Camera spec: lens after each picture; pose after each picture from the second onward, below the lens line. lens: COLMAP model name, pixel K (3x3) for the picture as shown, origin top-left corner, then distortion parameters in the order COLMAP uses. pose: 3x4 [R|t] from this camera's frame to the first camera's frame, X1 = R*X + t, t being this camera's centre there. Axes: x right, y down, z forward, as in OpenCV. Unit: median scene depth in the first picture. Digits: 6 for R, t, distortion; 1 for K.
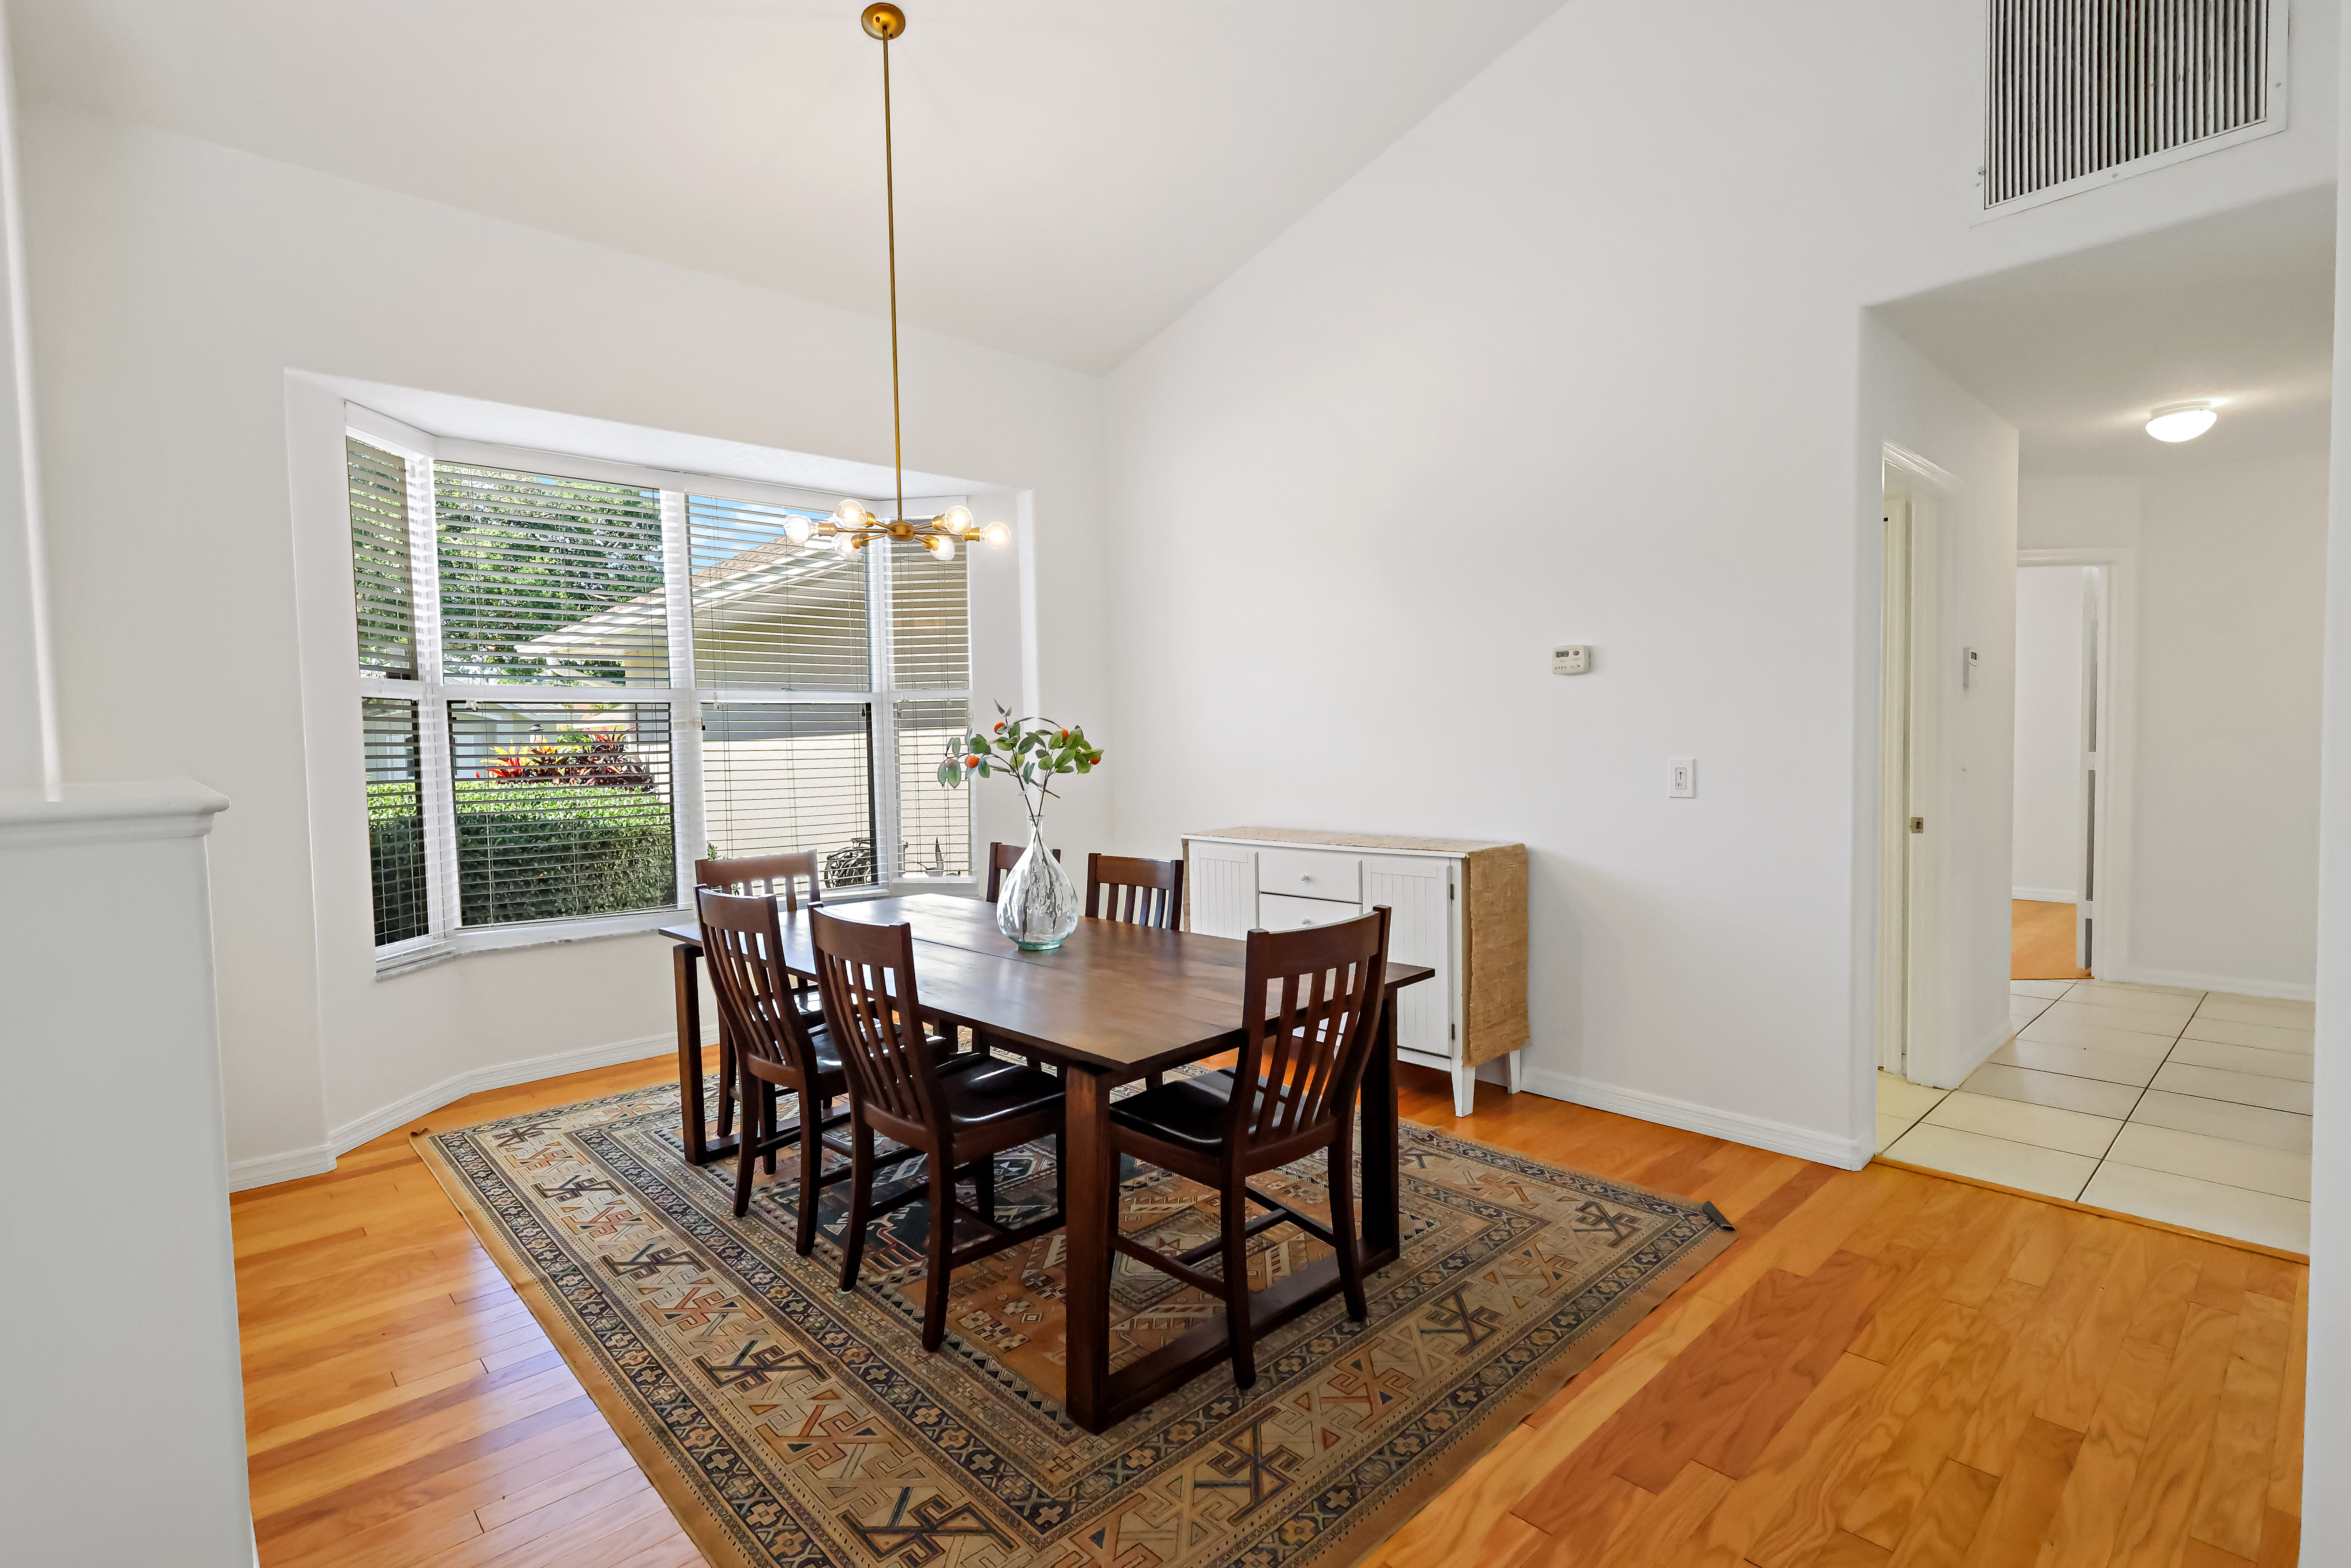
lens RADIAL K [[1104.0, 0, 1180.9], [0, 1104.0, 778.2], [0, 0, 1]] dist [0.009785, 0.000698]
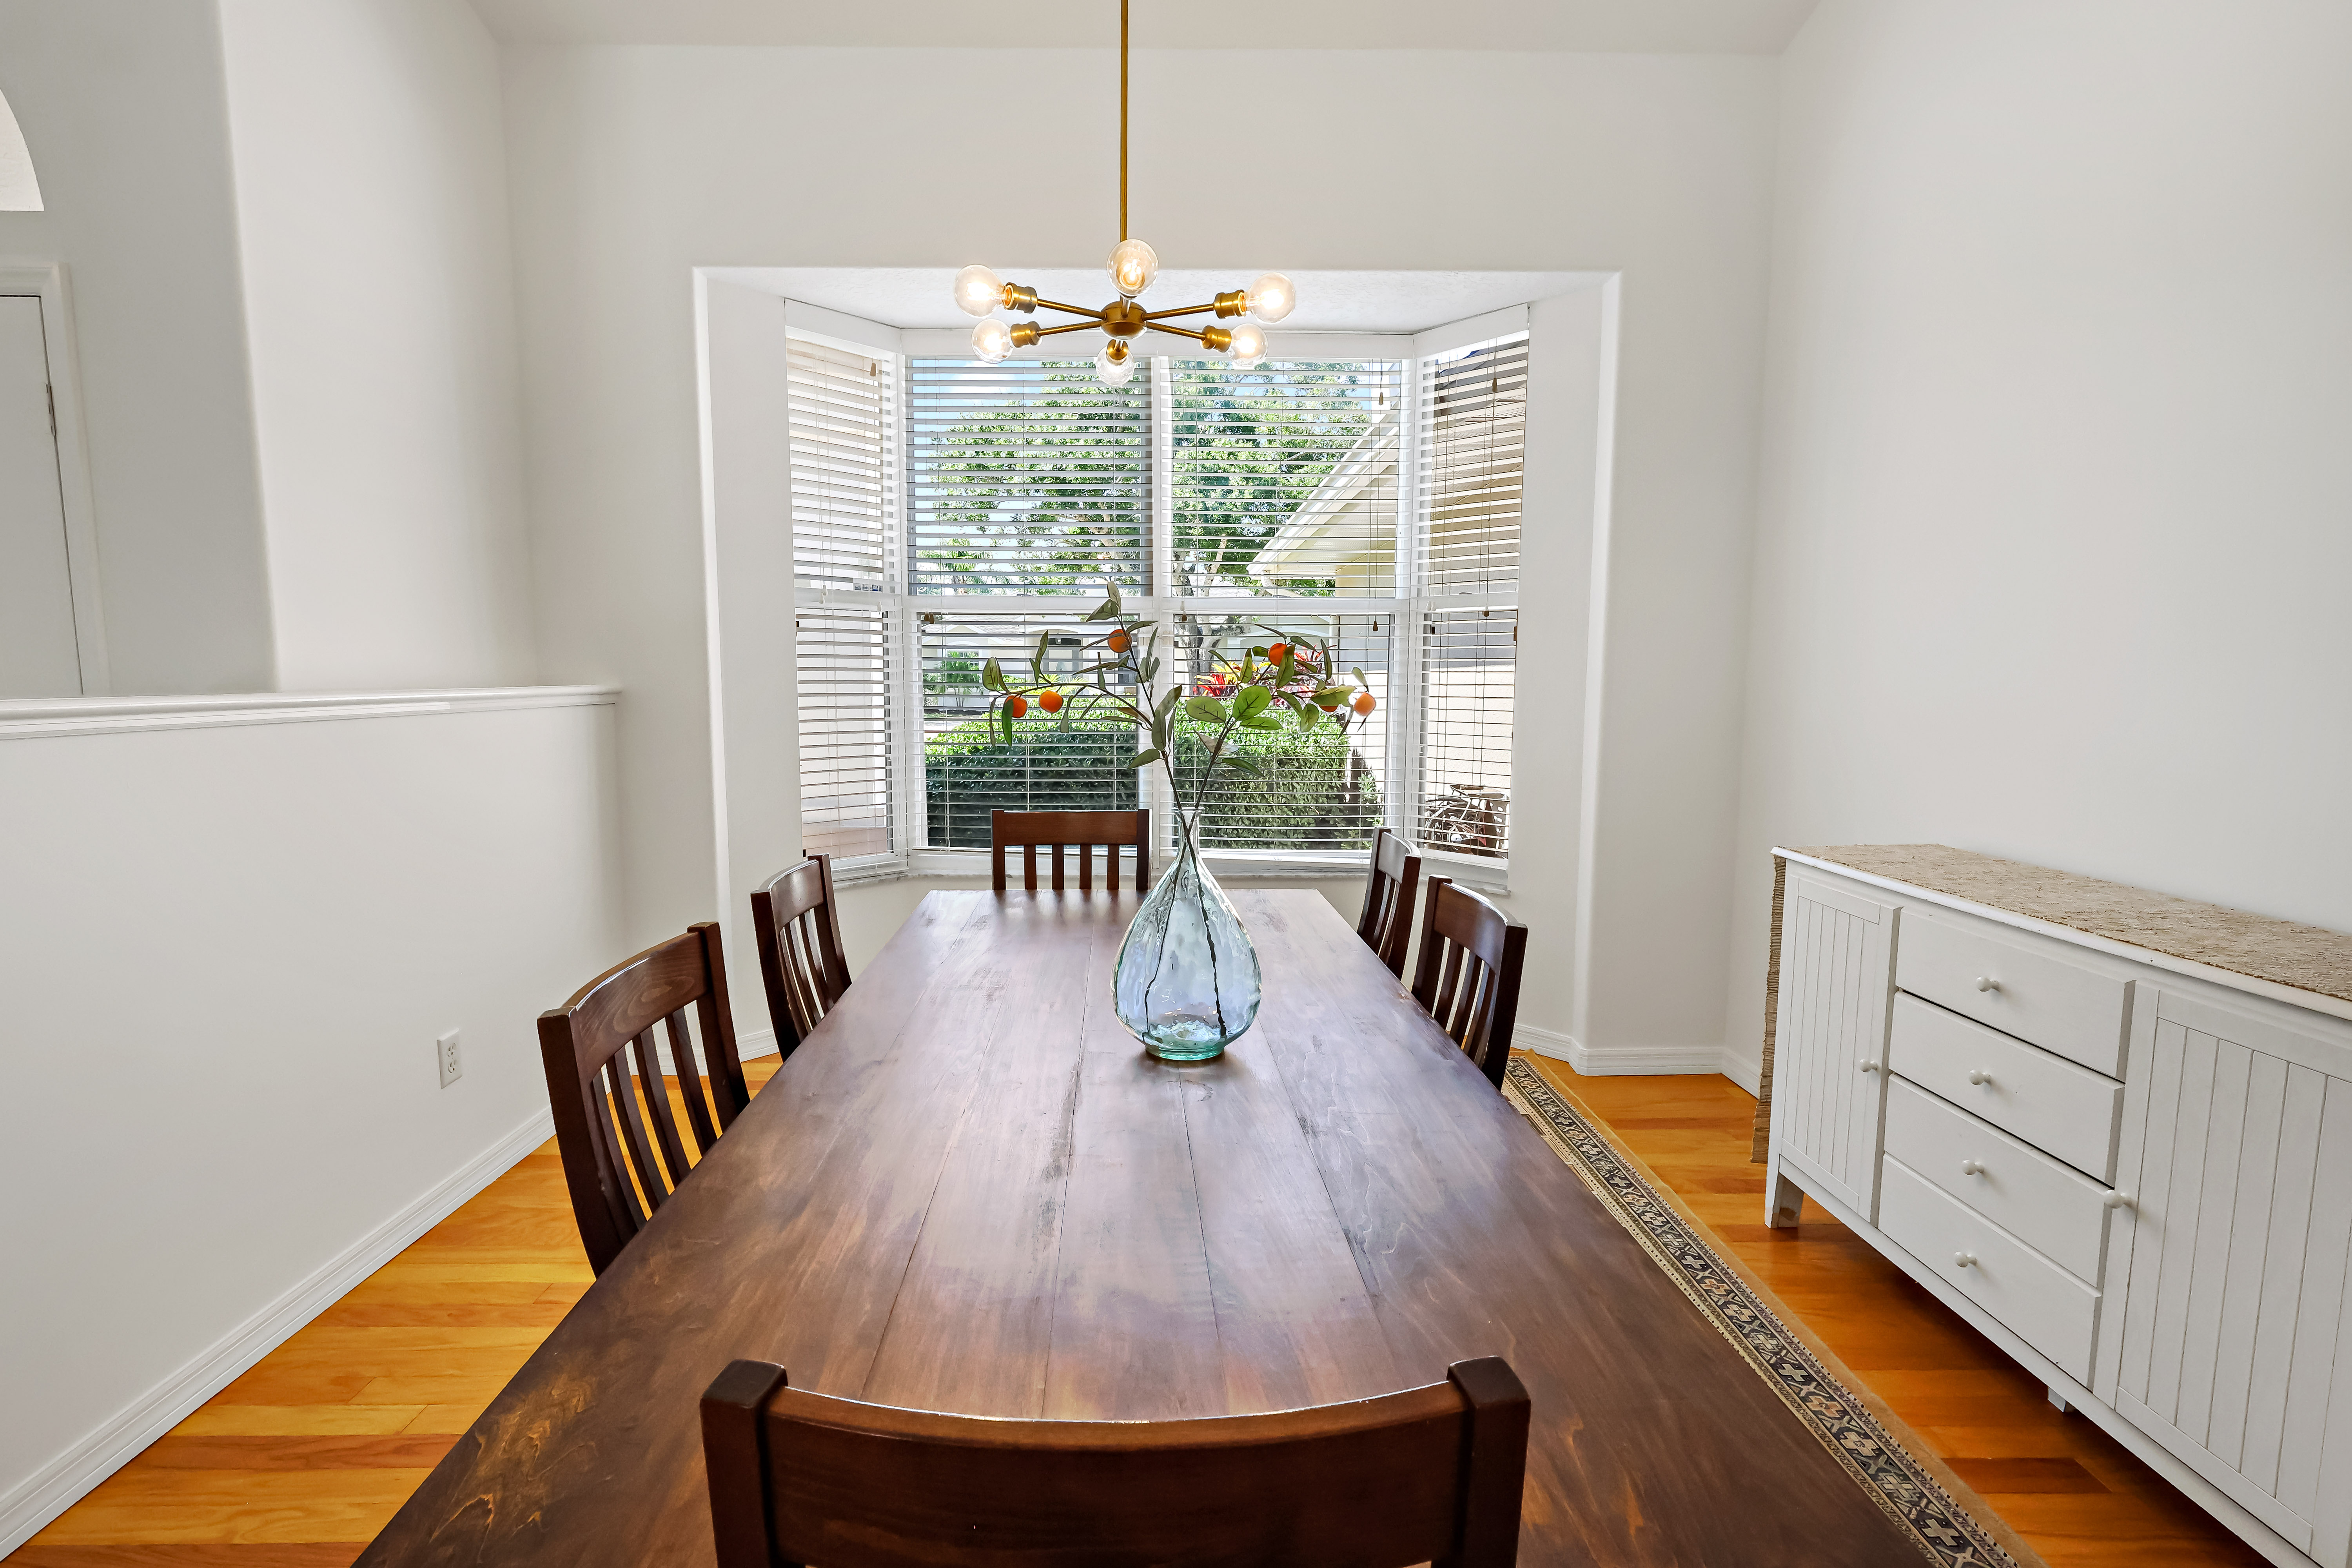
lens RADIAL K [[1104.5, 0, 1157.8], [0, 1104.5, 798.2], [0, 0, 1]] dist [0.009785, 0.000698]
pose [[0.741292, 0.101606, -0.663447, 0.154088], [-0.041587, 0.993529, 0.105691, -0.020757], [0.669893, -0.050757, 0.740721, 0.432380]]
